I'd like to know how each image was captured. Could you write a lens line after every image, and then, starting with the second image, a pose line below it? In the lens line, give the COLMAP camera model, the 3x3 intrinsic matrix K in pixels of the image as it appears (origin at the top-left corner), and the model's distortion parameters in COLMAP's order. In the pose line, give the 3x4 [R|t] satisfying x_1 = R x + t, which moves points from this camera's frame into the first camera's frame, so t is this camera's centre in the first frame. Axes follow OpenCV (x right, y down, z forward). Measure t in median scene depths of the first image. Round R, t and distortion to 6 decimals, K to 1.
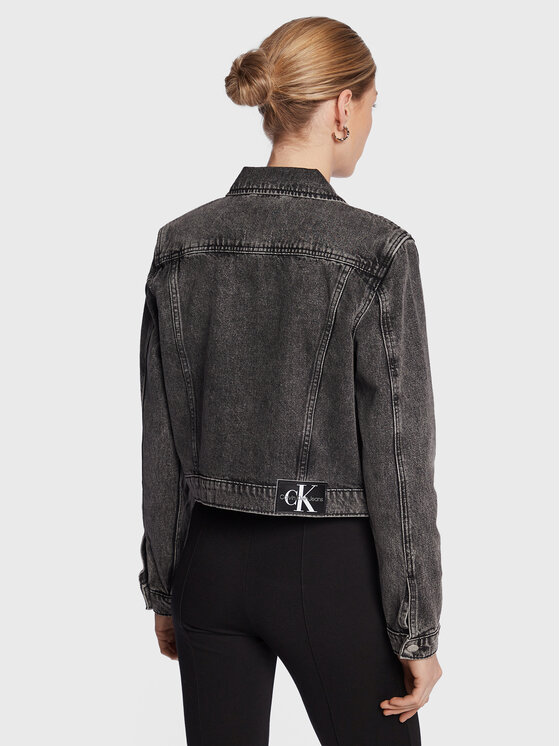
lens RADIAL K [[1476.1, 0, 280.0], [0, 1476.1, 372.9], [0, 0, 1]] dist [-0.234301, 0.000000]
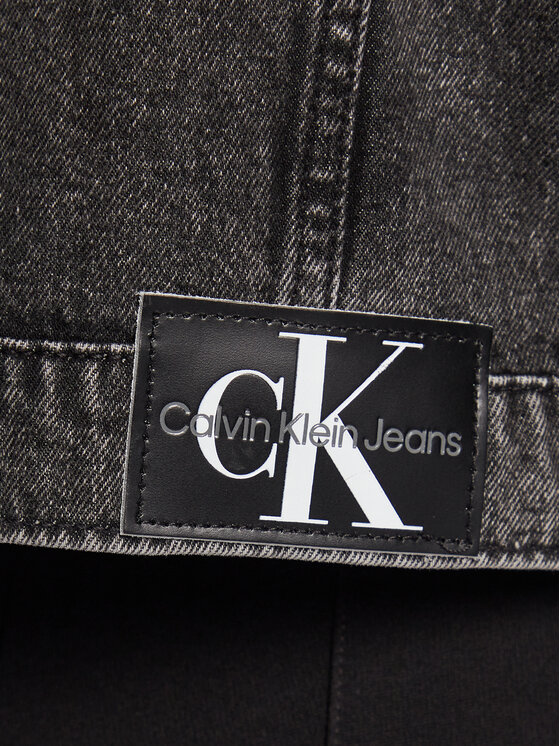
lens RADIAL K [[1603.6, 0, 279.7], [0, 1603.6, 373.4], [0, 0, 1]] dist [0.077032, 0.000000]
pose [[0.999557, -0.011934, -0.027252, 0.015682], [0.009798, 0.996965, -0.077227, 0.091525], [0.028091, 0.076925, 0.996641, 0.844598]]
